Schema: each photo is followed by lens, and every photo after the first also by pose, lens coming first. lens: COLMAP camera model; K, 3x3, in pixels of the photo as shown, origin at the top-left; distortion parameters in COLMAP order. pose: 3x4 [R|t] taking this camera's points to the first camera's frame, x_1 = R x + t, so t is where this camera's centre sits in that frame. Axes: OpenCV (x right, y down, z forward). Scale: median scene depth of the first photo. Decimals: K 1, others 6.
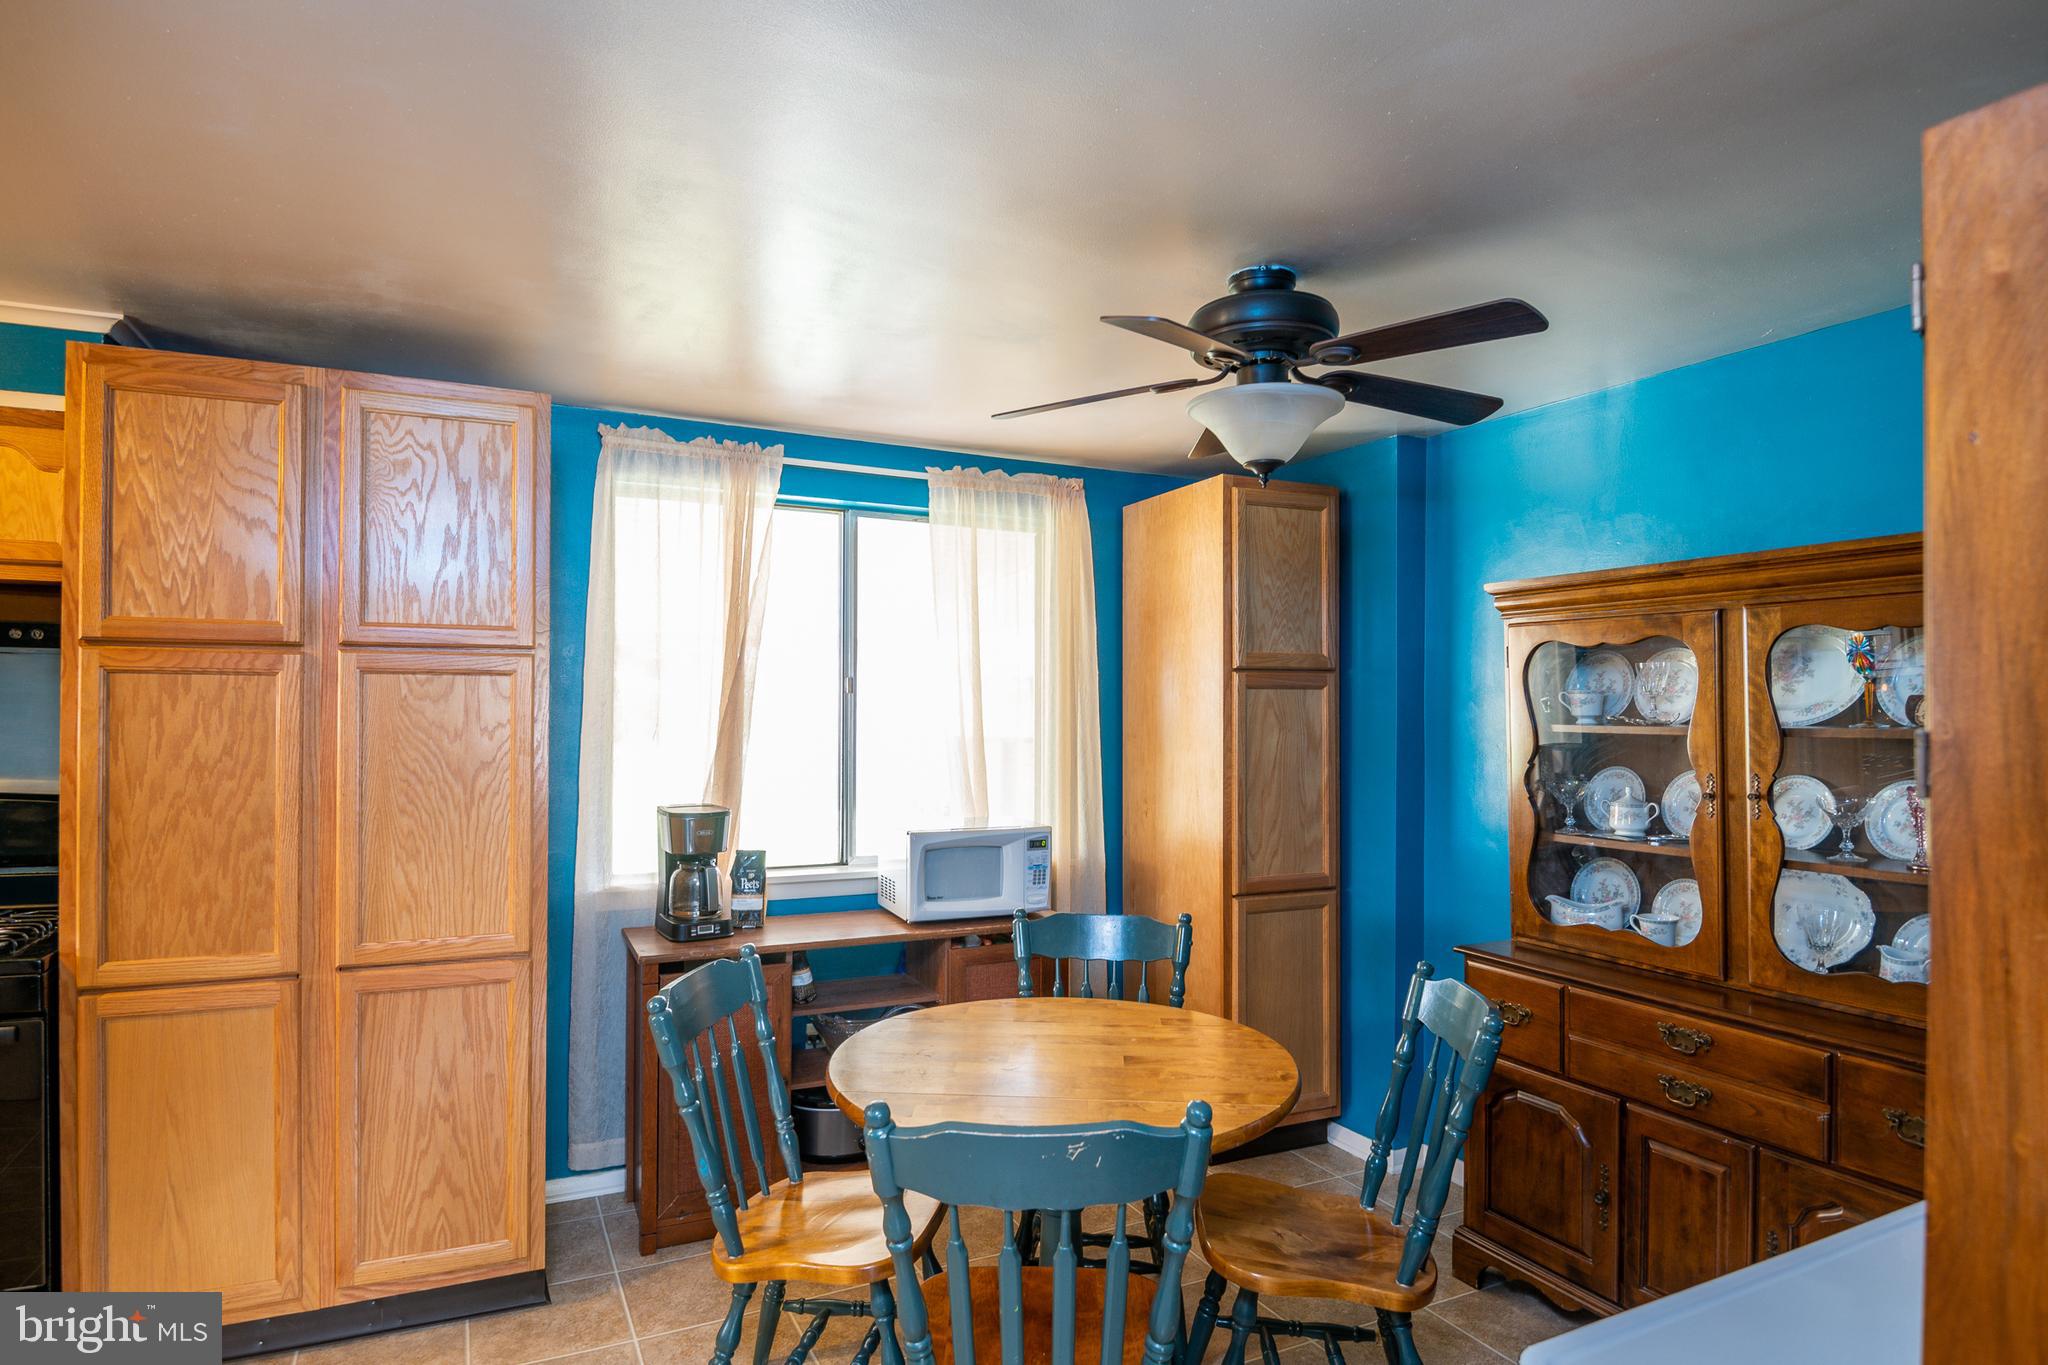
lens RADIAL K [[1119.3, 0, 1001.1], [0, 1119.3, 708.8], [0, 0, 1]] dist [-0.015930, -0.010276]
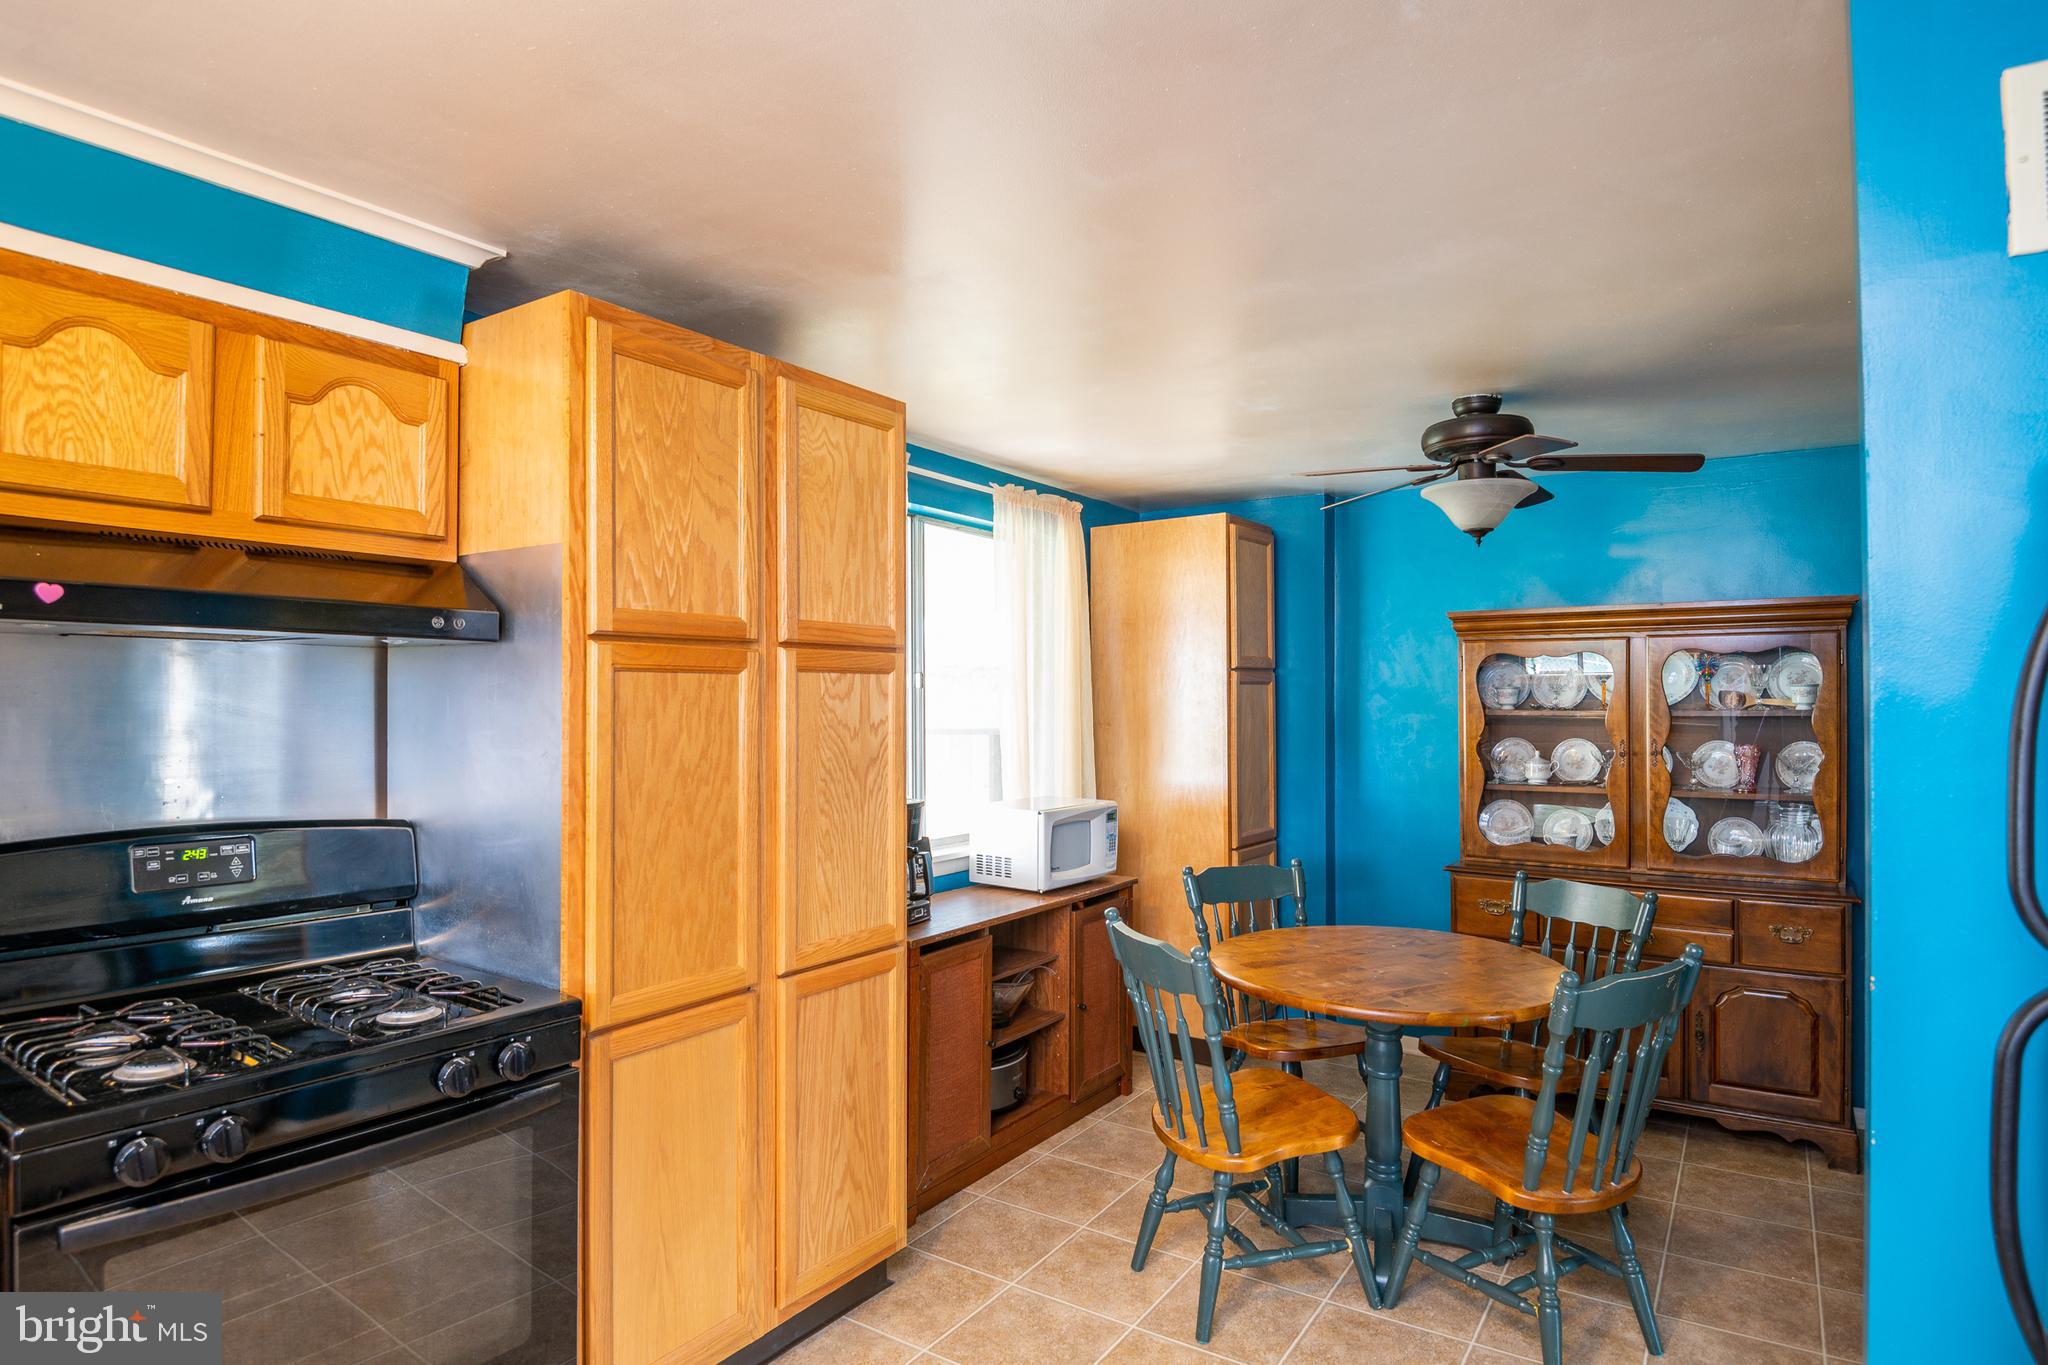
lens RADIAL K [[1119.3, 0, 1030.9], [0, 1119.3, 692.6], [0, 0, 1]] dist [-0.015930, -0.010276]
pose [[0.862491, -0.003417, 0.506061, -0.925425], [0.005036, 0.999986, -0.001830, -0.011177], [-0.506047, 0.004127, 0.862496, 0.047149]]
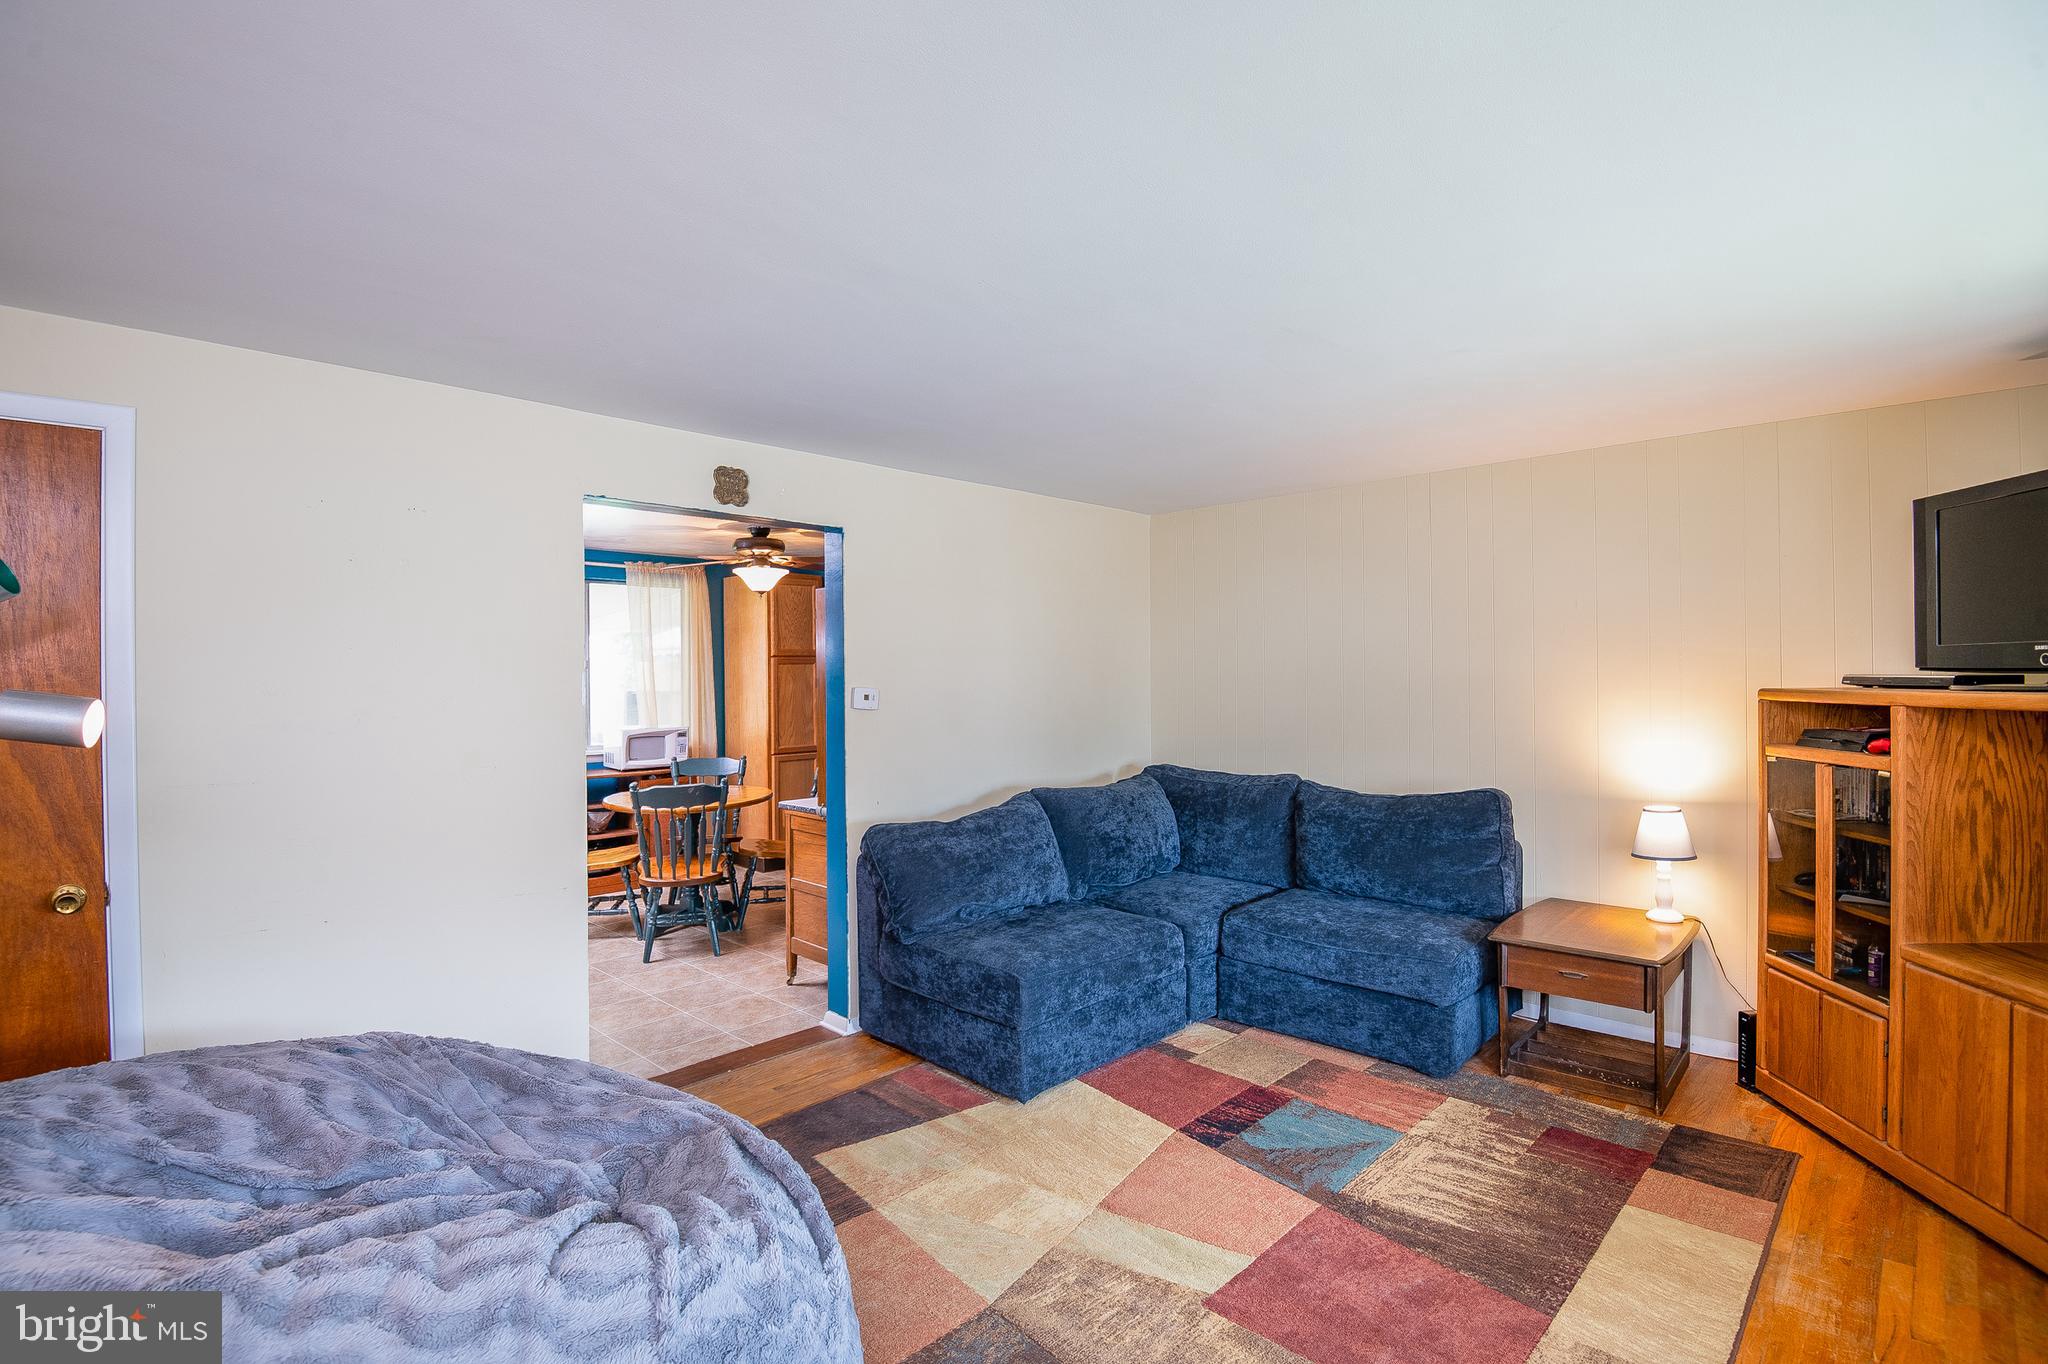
lens RADIAL K [[974.5, 0, 1012.5], [0, 974.5, 664.3], [0, 0, 1]] dist [-0.023281, -0.009480]
pose [[0.937594, -0.010986, 0.347558, -0.032432], [0.012710, 0.999916, -0.002680, -0.010299], [-0.347499, 0.006930, 0.937655, -1.552172]]
